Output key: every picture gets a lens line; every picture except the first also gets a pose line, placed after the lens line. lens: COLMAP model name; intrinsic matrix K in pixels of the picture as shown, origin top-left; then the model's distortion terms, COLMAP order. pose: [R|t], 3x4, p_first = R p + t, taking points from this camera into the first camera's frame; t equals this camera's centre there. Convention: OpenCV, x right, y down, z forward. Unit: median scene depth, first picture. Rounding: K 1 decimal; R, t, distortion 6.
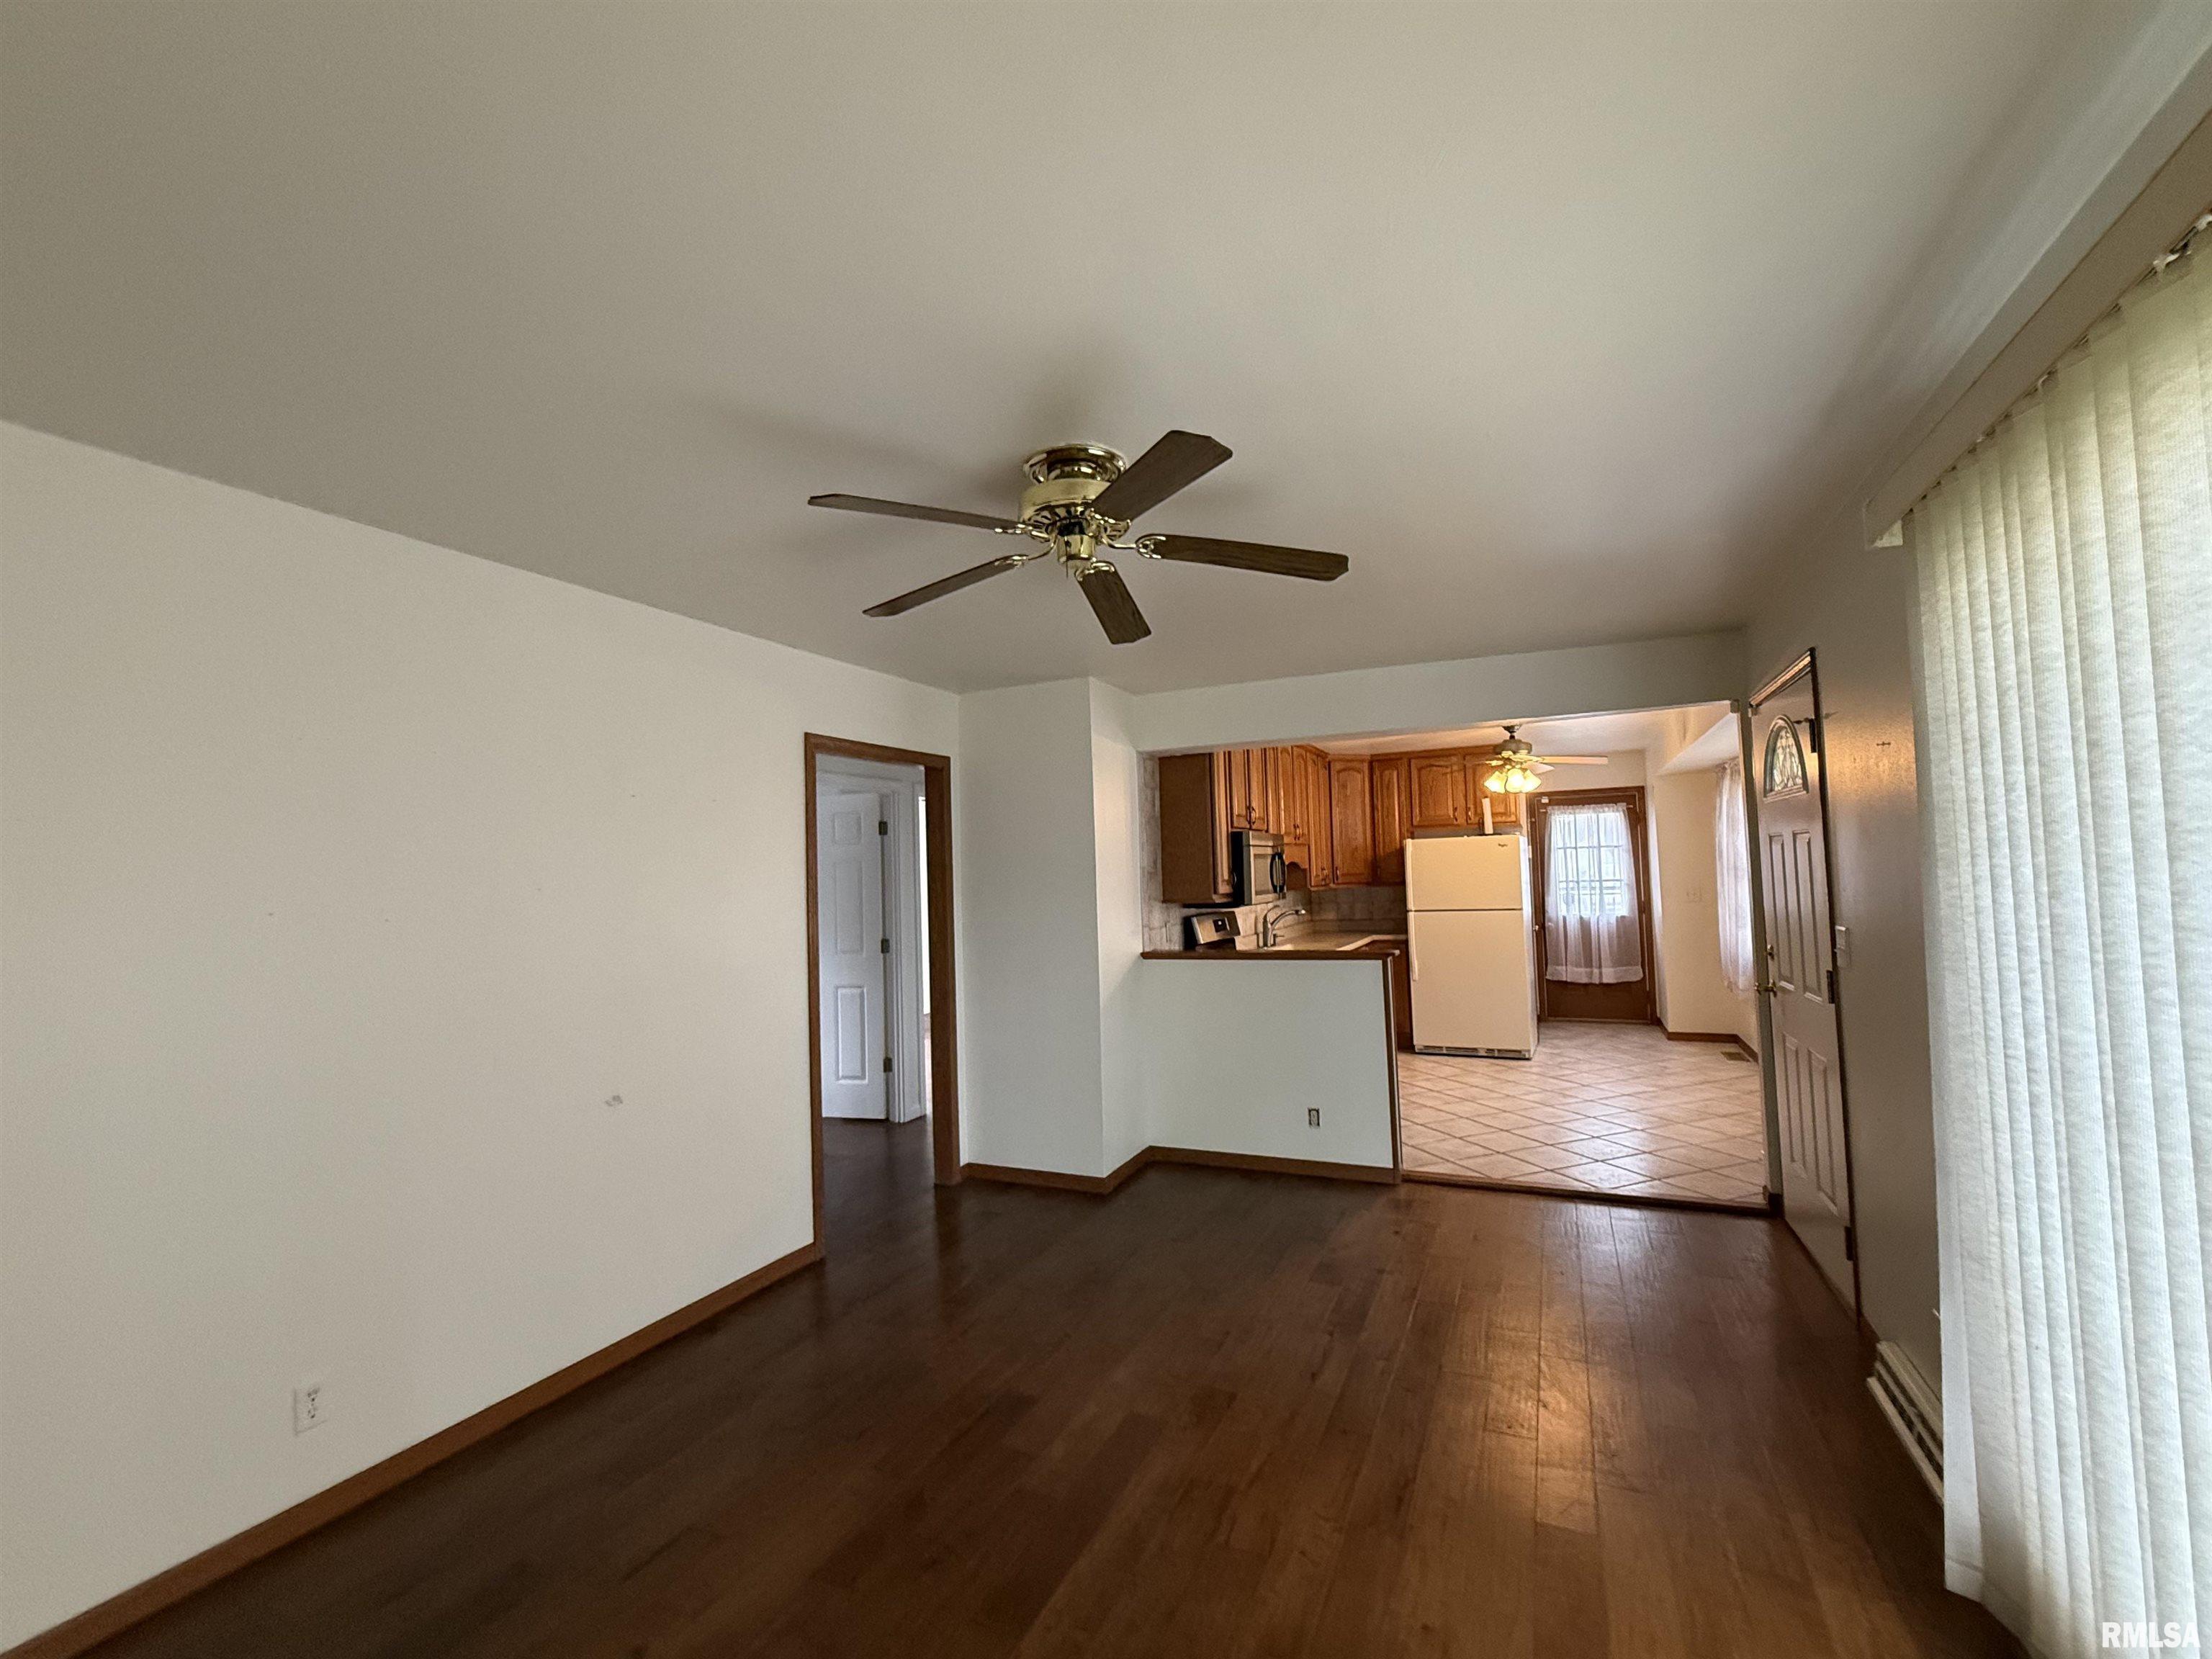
lens RADIAL K [[942.8, 0, 1106.0], [0, 942.8, 829.5], [0, 0, 1]] dist [0.003494, 0.000241]
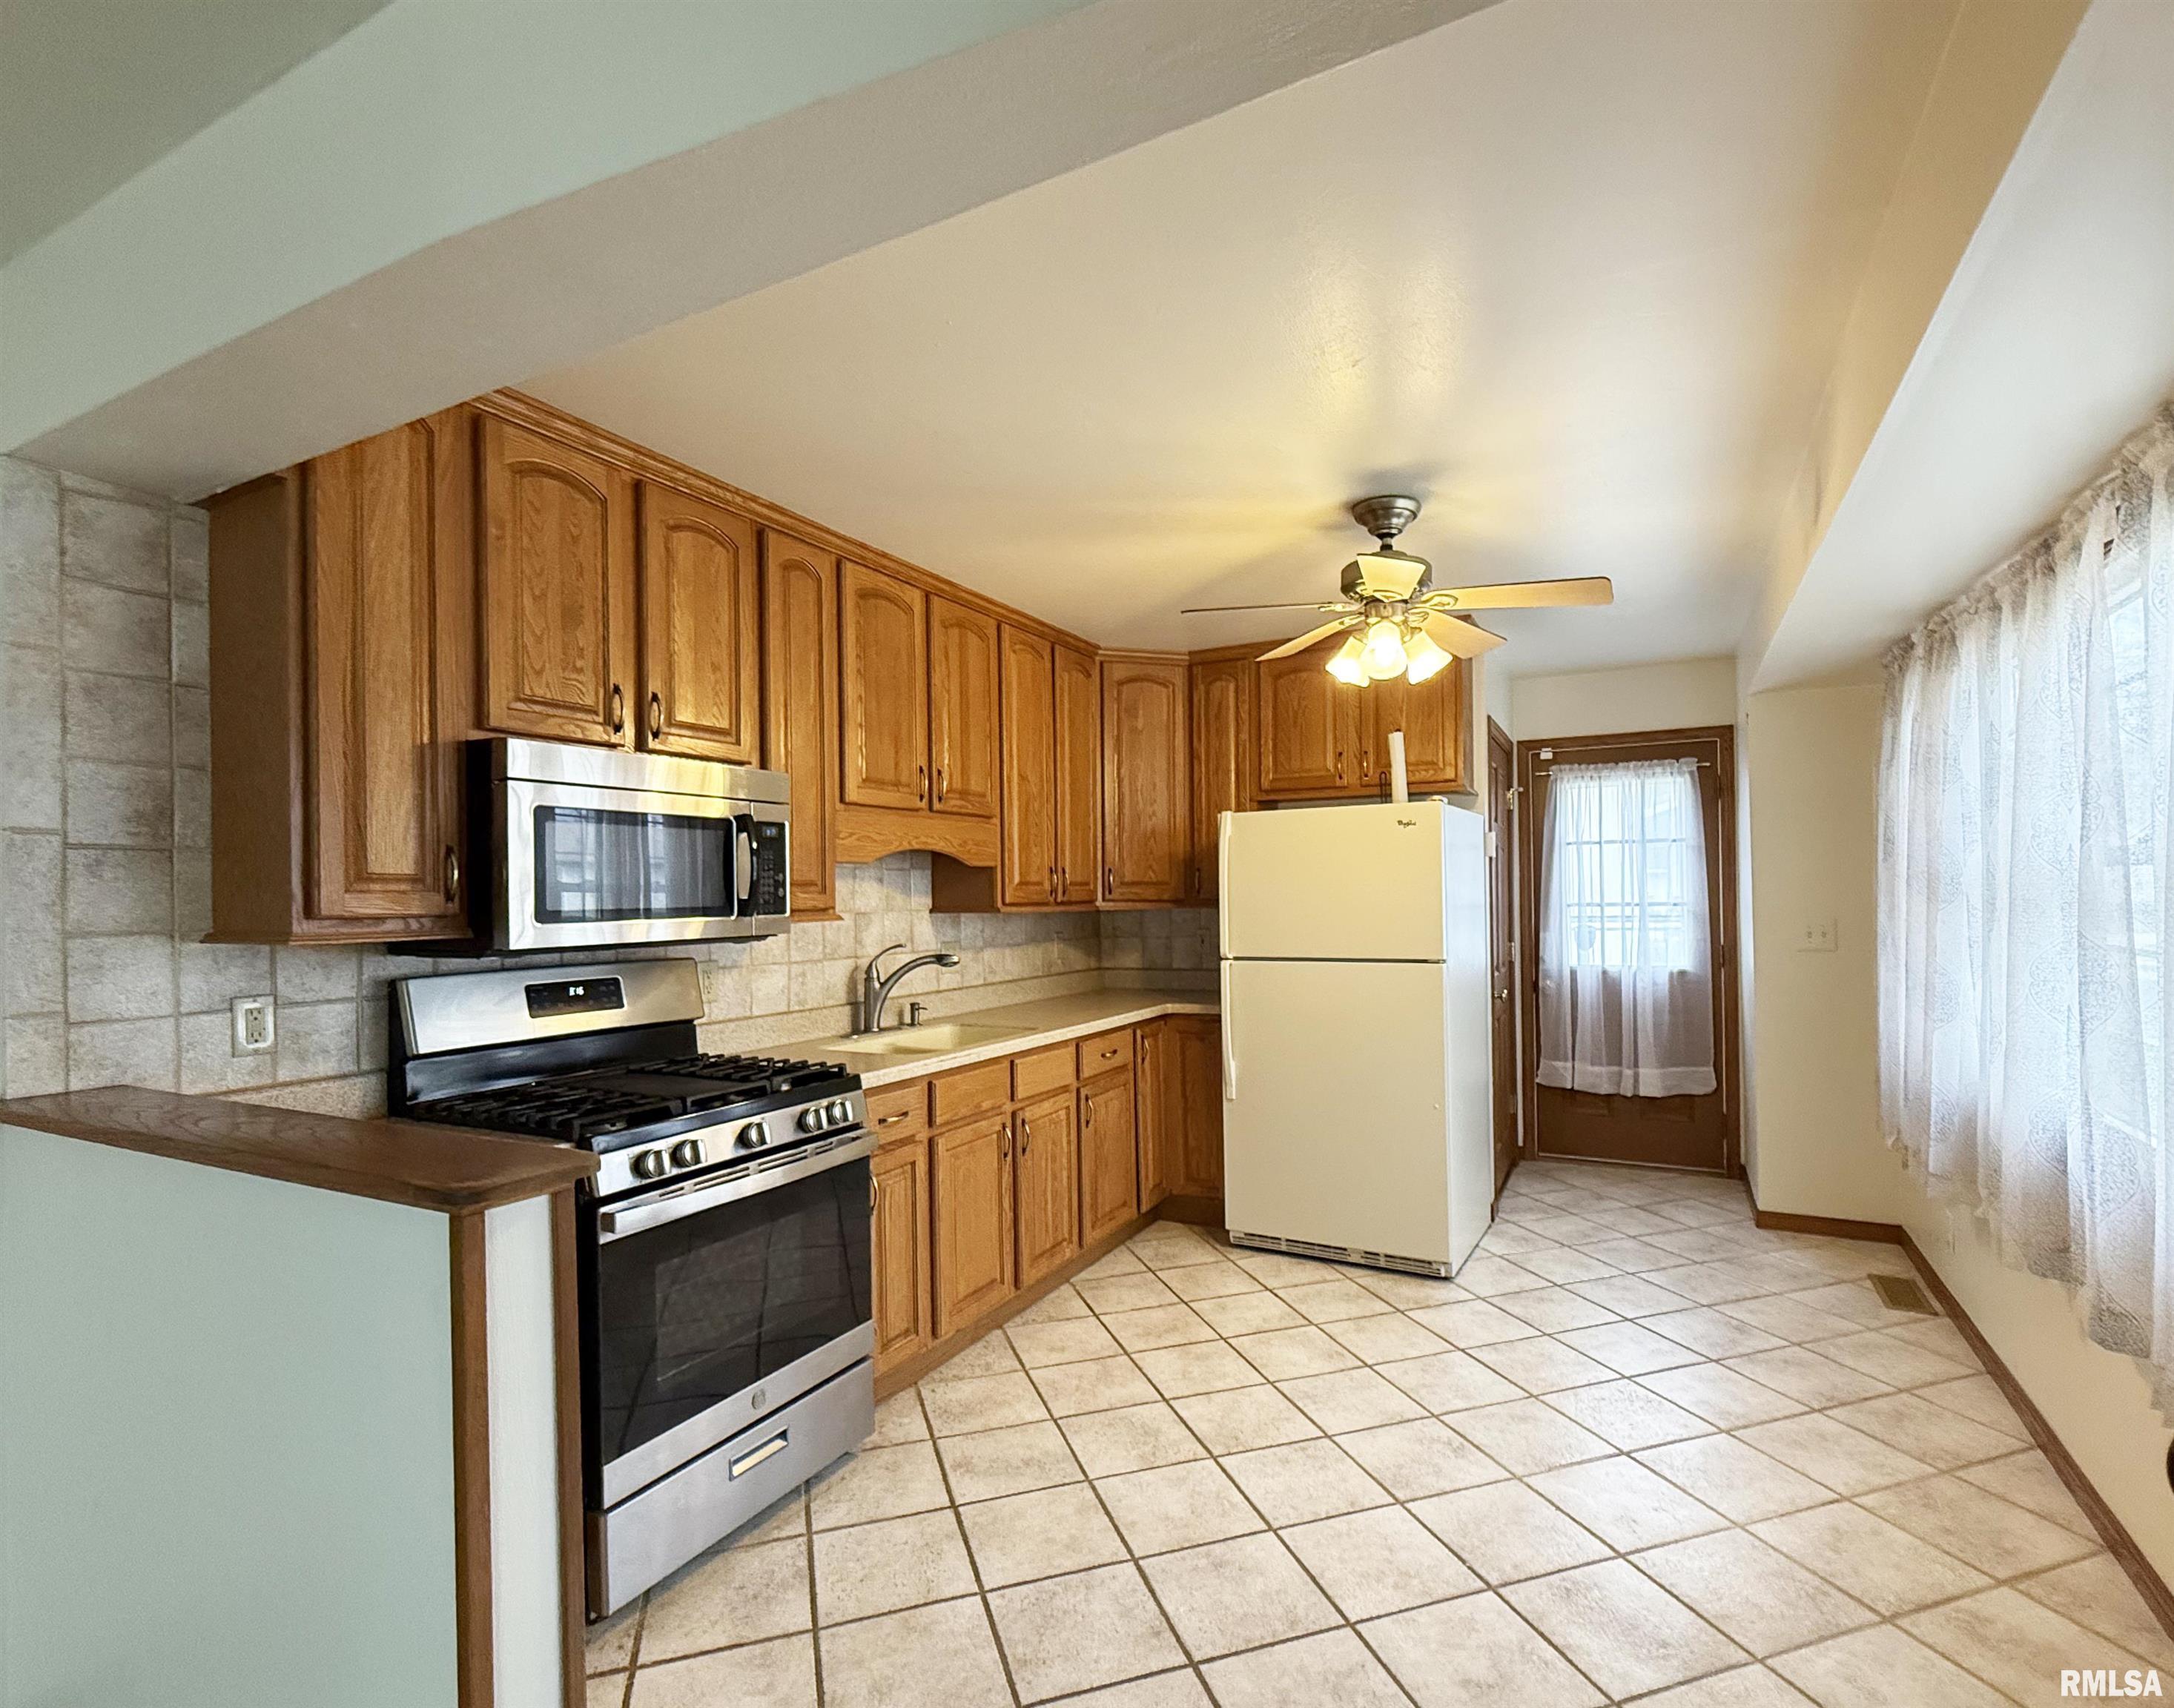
lens RADIAL K [[1071.1, 0, 1085.1], [0, 1071.1, 885.3], [0, 0, 1]] dist [-0.000760, -0.000454]
pose [[0.998936, 0.016129, -0.043217, 0.253239], [-0.014349, 0.999048, 0.041194, 0.024831], [0.043840, -0.040530, 0.998216, 0.411947]]
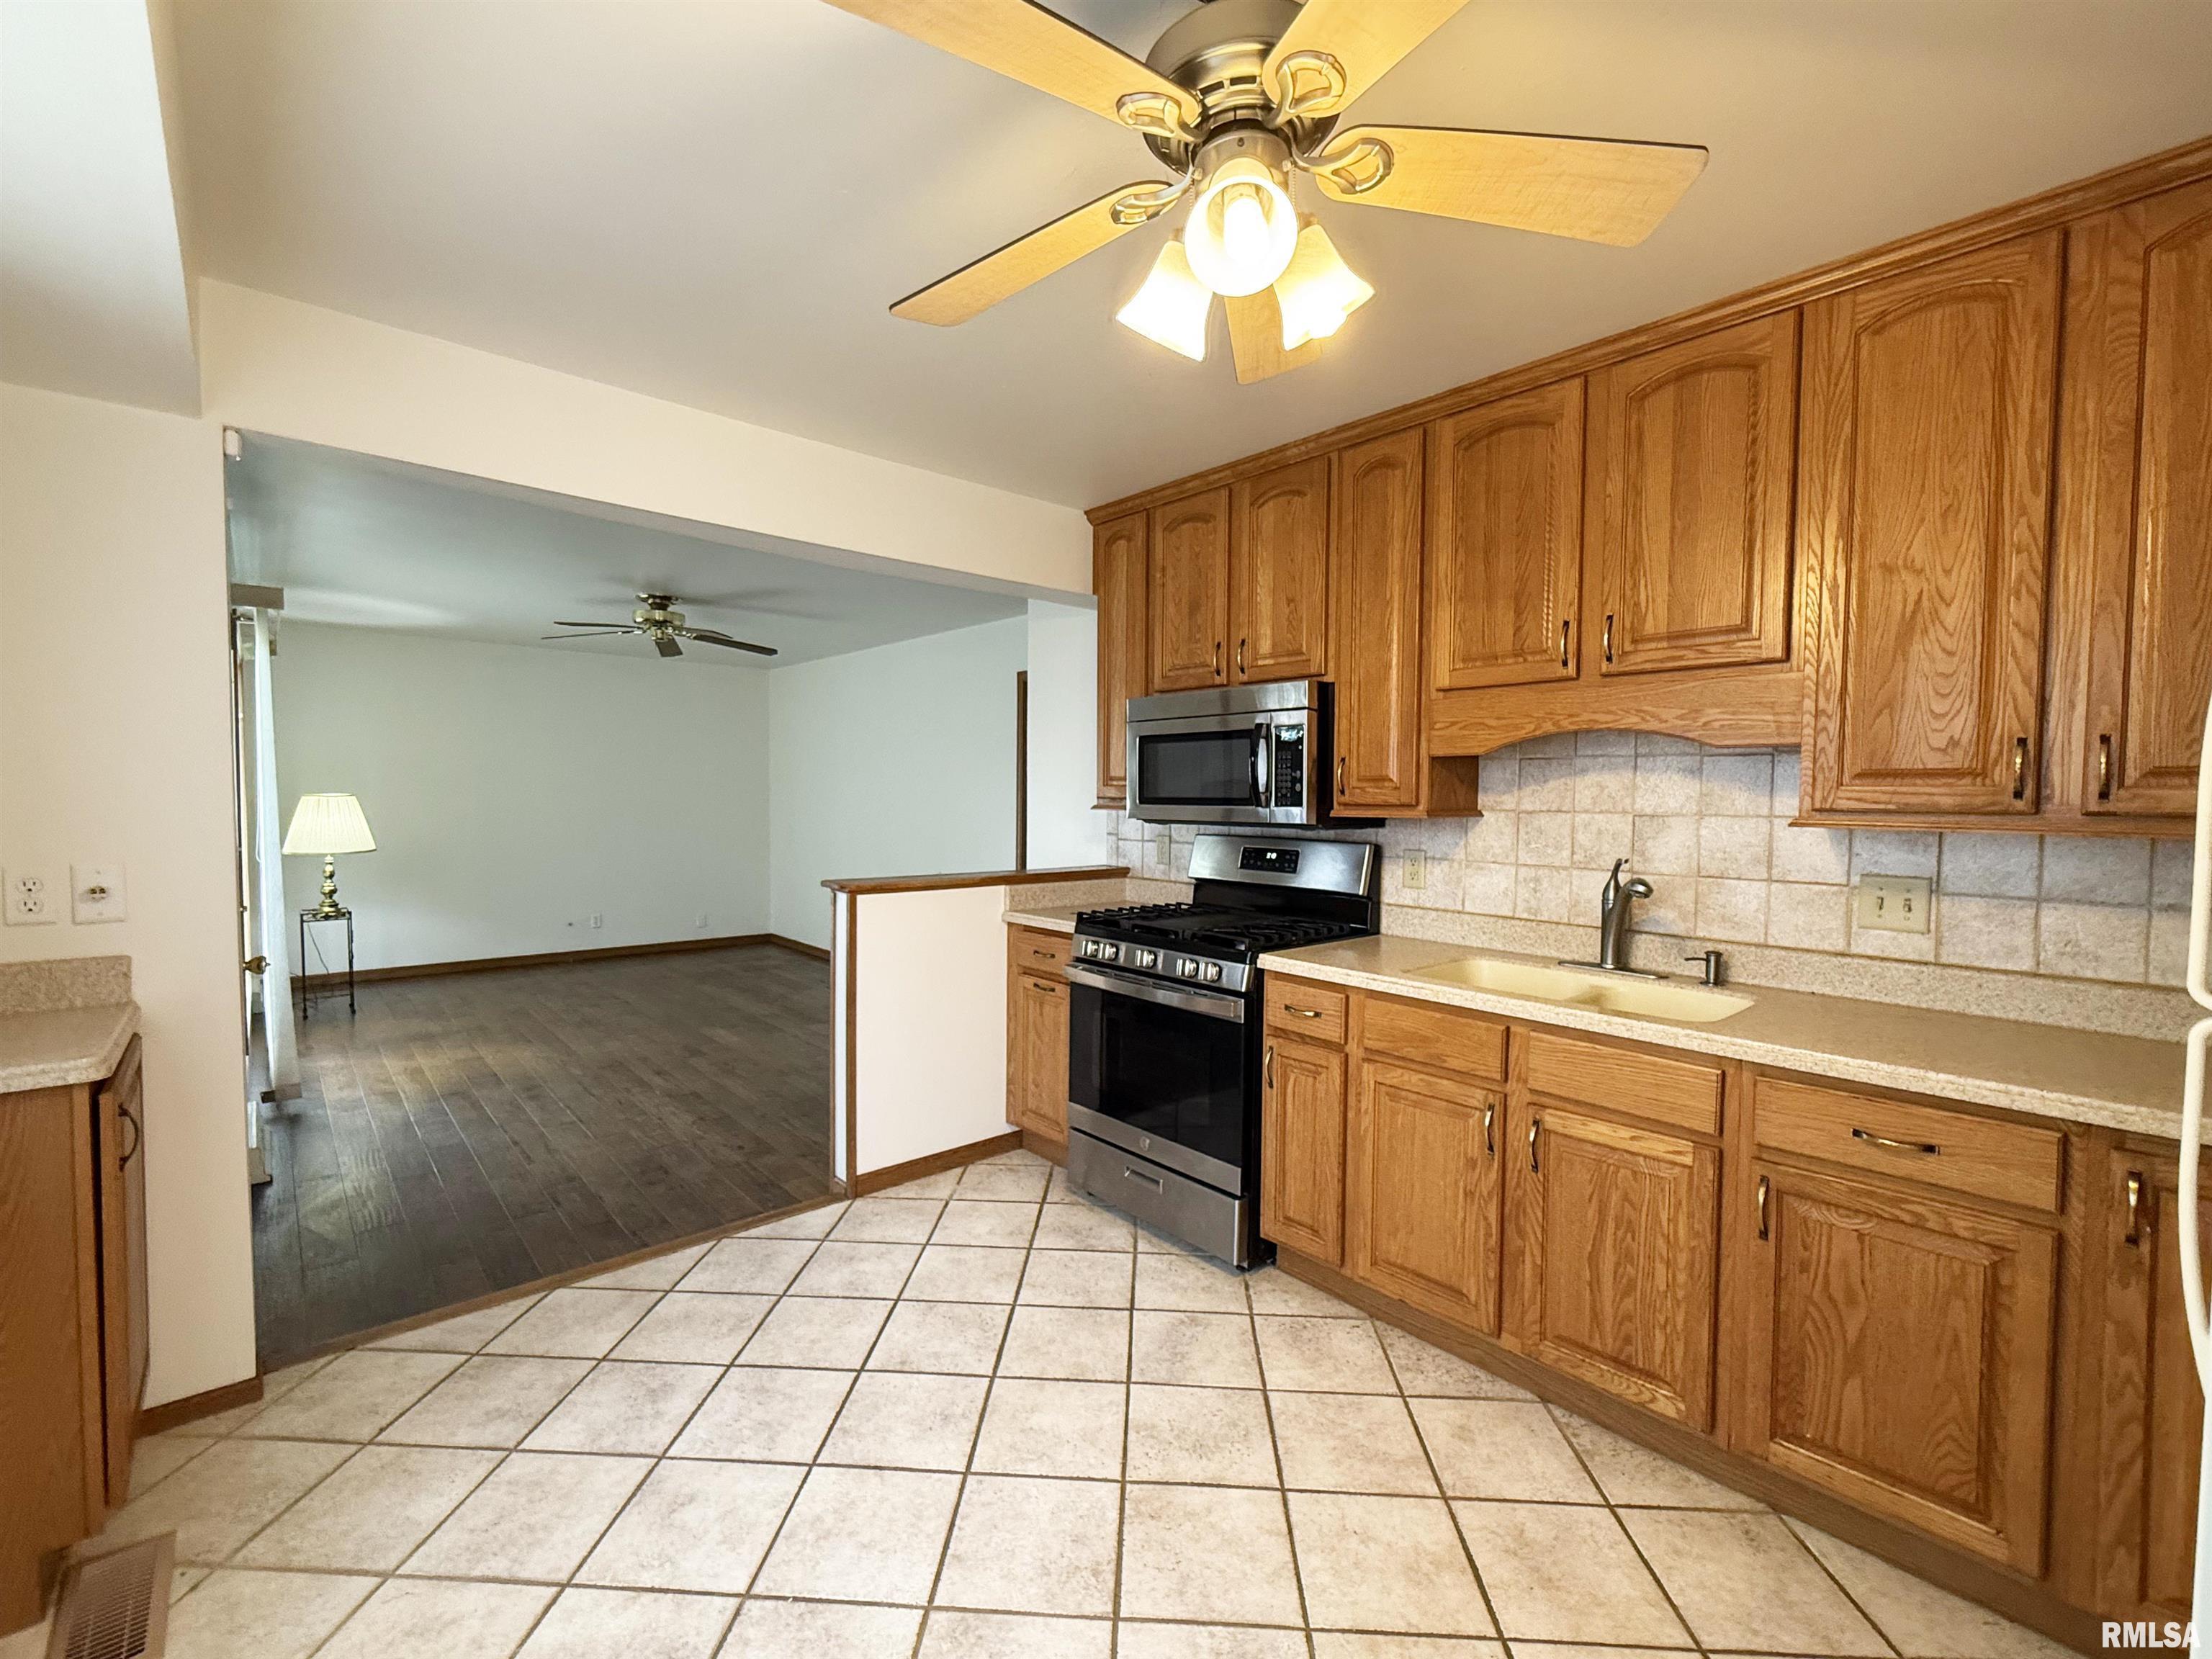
lens RADIAL K [[942.8, 0, 1106.0], [0, 942.8, 829.5], [0, 0, 1]] dist [0.003494, 0.000241]
pose [[-0.388120, 0.066317, -0.919220, 0.484007], [0.051372, 0.997414, 0.050267, 0.036967], [0.920176, -0.027712, -0.390523, 0.816742]]
